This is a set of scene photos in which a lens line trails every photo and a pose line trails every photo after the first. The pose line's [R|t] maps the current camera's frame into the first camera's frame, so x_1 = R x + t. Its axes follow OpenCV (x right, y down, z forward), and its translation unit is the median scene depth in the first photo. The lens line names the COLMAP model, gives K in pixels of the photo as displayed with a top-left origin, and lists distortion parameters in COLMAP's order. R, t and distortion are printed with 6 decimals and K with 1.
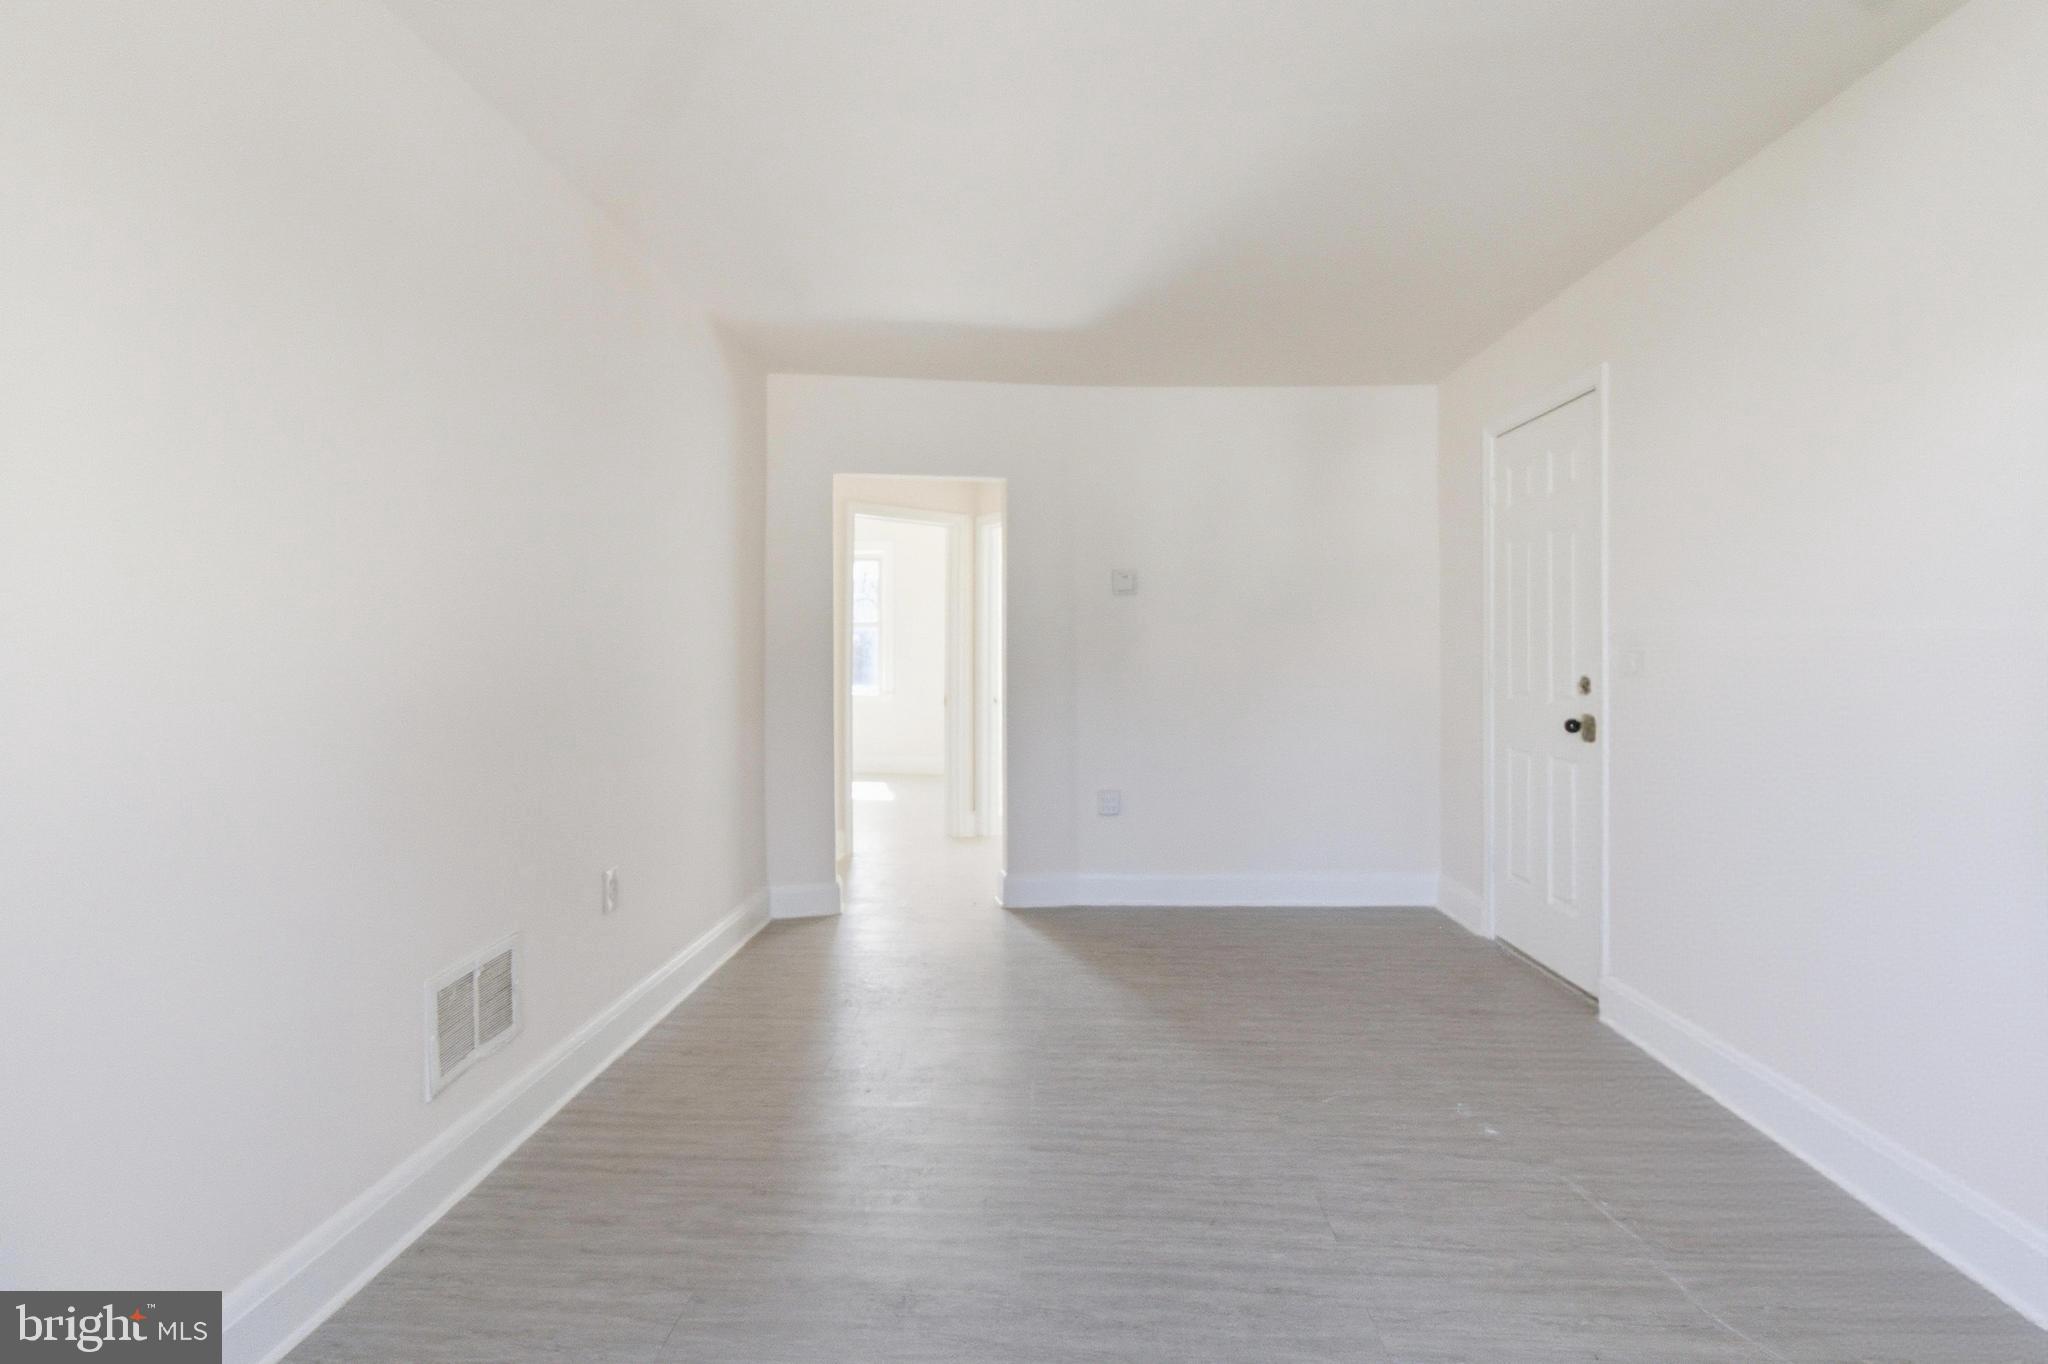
lens RADIAL K [[1014.9, 0, 1034.0], [0, 1014.9, 654.5], [0, 0, 1]] dist [0.000682, 0.000187]
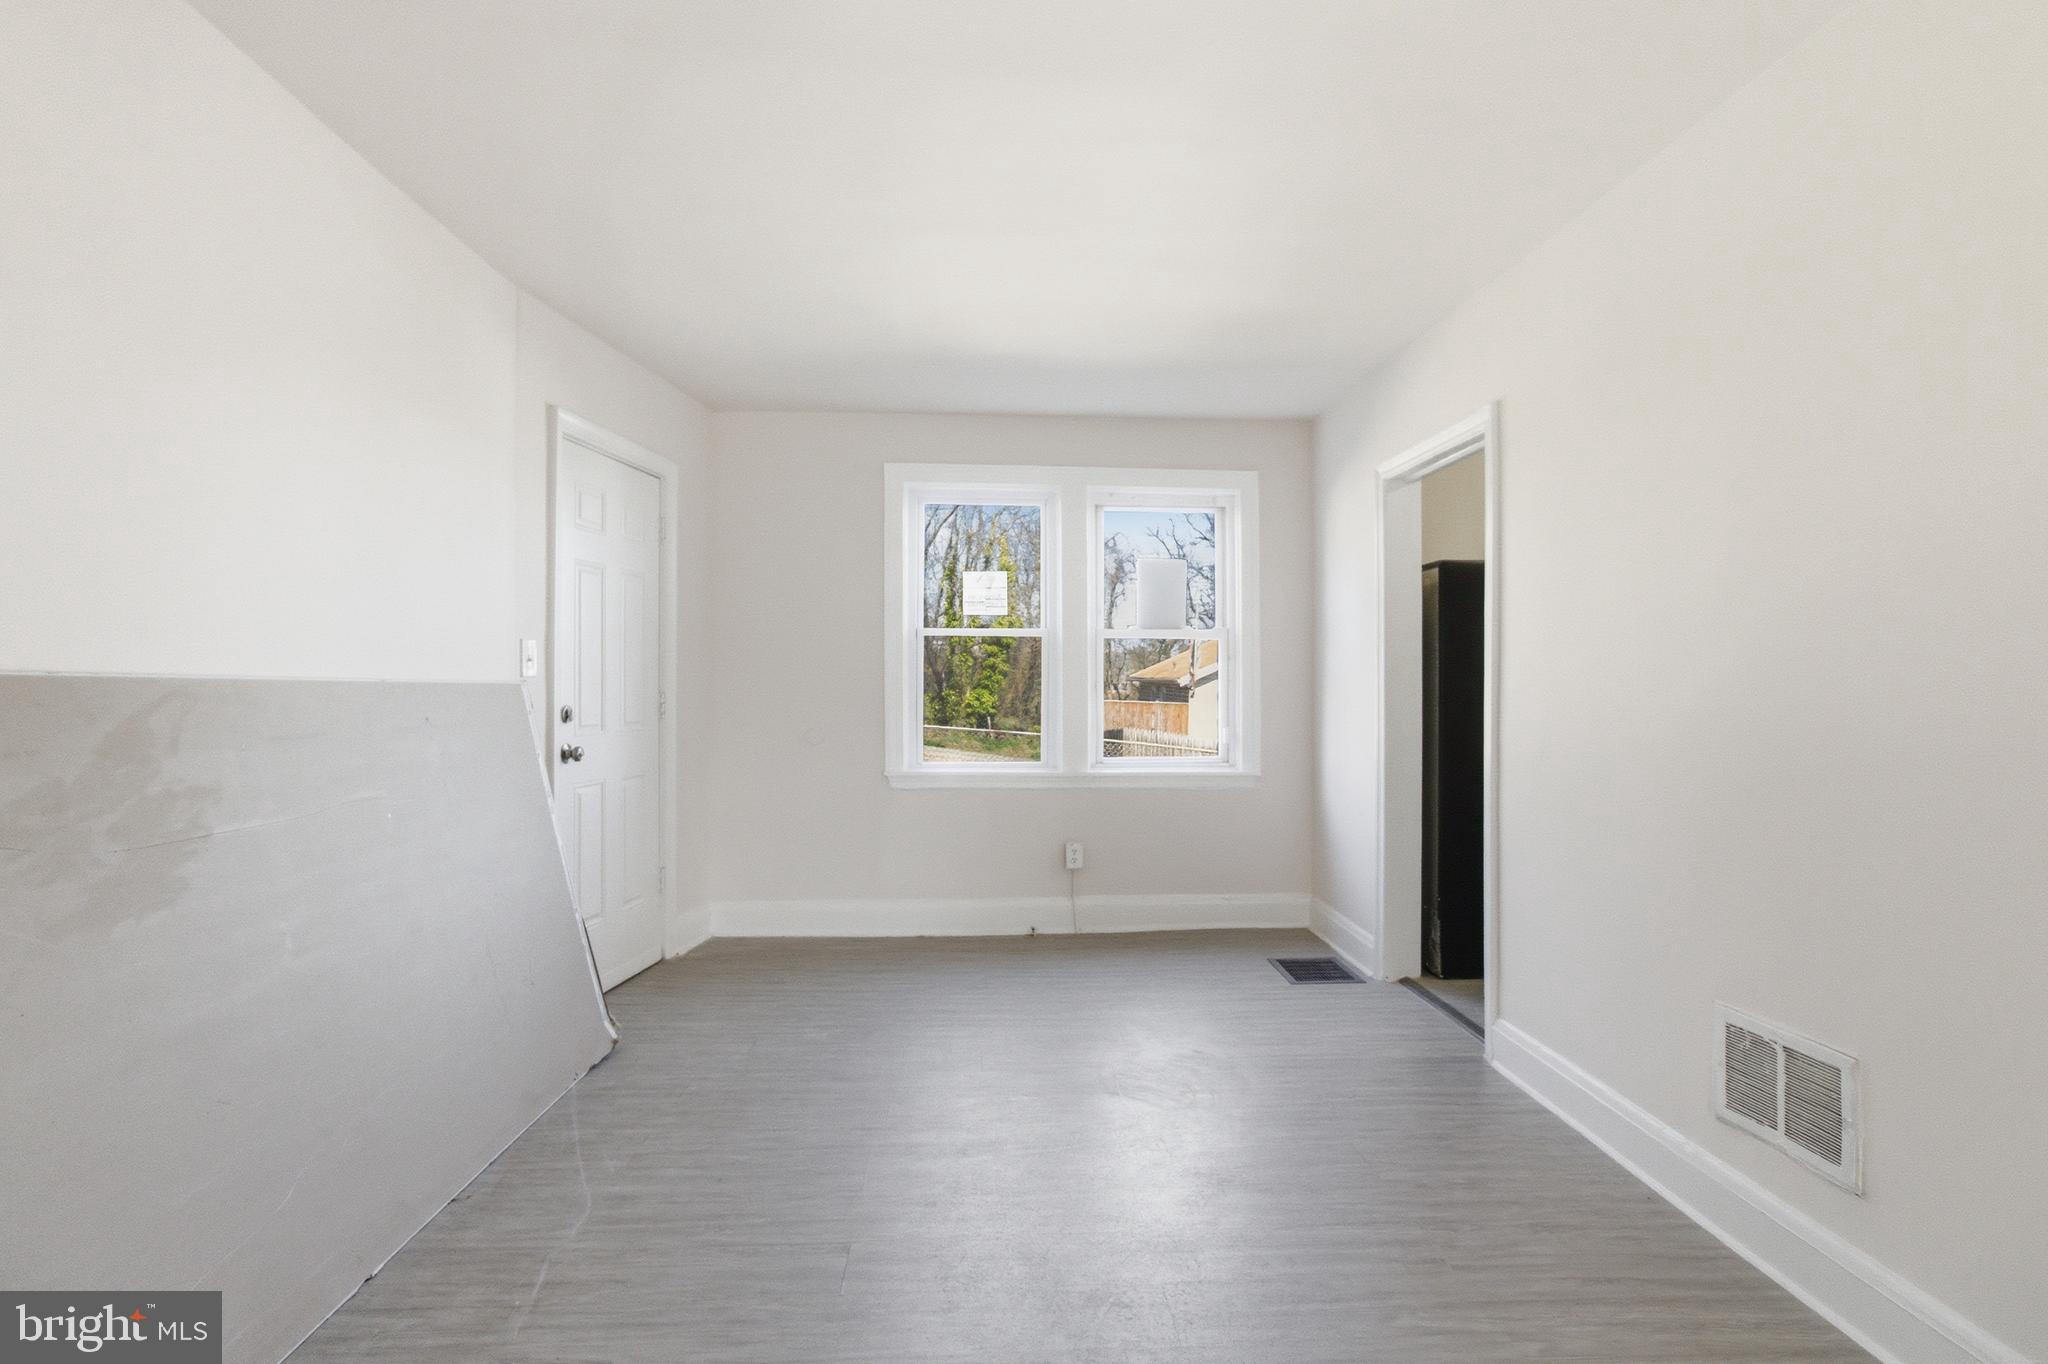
lens RADIAL K [[1014.9, 0, 1034.0], [0, 1014.9, 654.5], [0, 0, 1]] dist [0.000682, 0.000187]
pose [[-0.995460, -0.004446, -0.095073, 0.194552], [-0.002099, 0.999691, -0.024771, -0.007877], [0.095153, -0.024459, -0.995162, 1.906539]]
